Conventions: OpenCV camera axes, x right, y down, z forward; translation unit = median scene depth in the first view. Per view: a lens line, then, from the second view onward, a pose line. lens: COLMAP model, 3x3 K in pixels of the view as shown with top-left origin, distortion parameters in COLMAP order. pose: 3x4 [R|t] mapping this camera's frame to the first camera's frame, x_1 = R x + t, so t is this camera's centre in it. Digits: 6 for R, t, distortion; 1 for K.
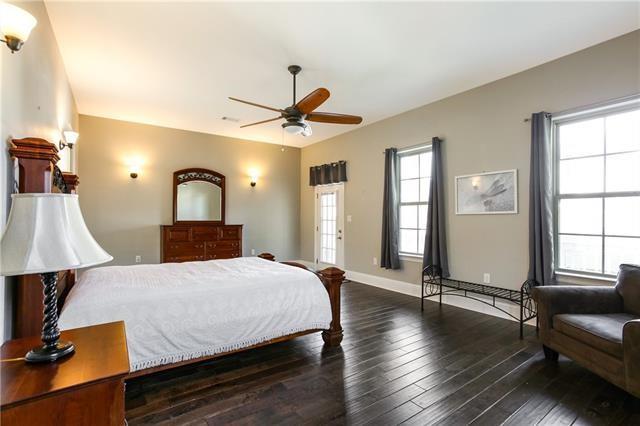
lens RADIAL K [[292.9, 0, 321.8], [0, 292.9, 208.1], [0, 0, 1]] dist [-0.055516, 0.000348]
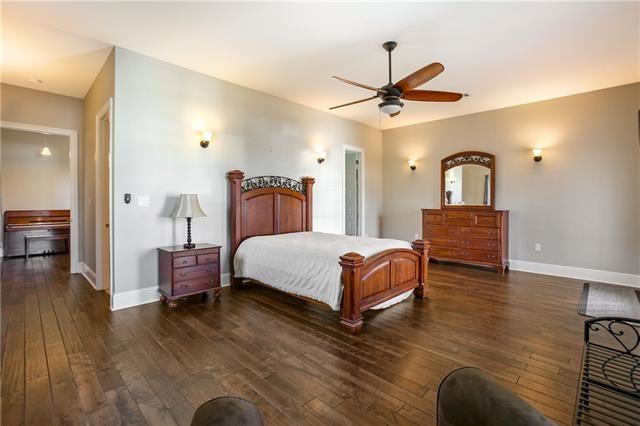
lens RADIAL K [[292.9, 0, 321.8], [0, 292.9, 208.1], [0, 0, 1]] dist [-0.055516, 0.000348]
pose [[0.191583, 0.017718, -0.981316, 0.462143], [0.034998, 0.999078, 0.024871, 0.011698], [0.980852, -0.039109, 0.190786, 0.347136]]
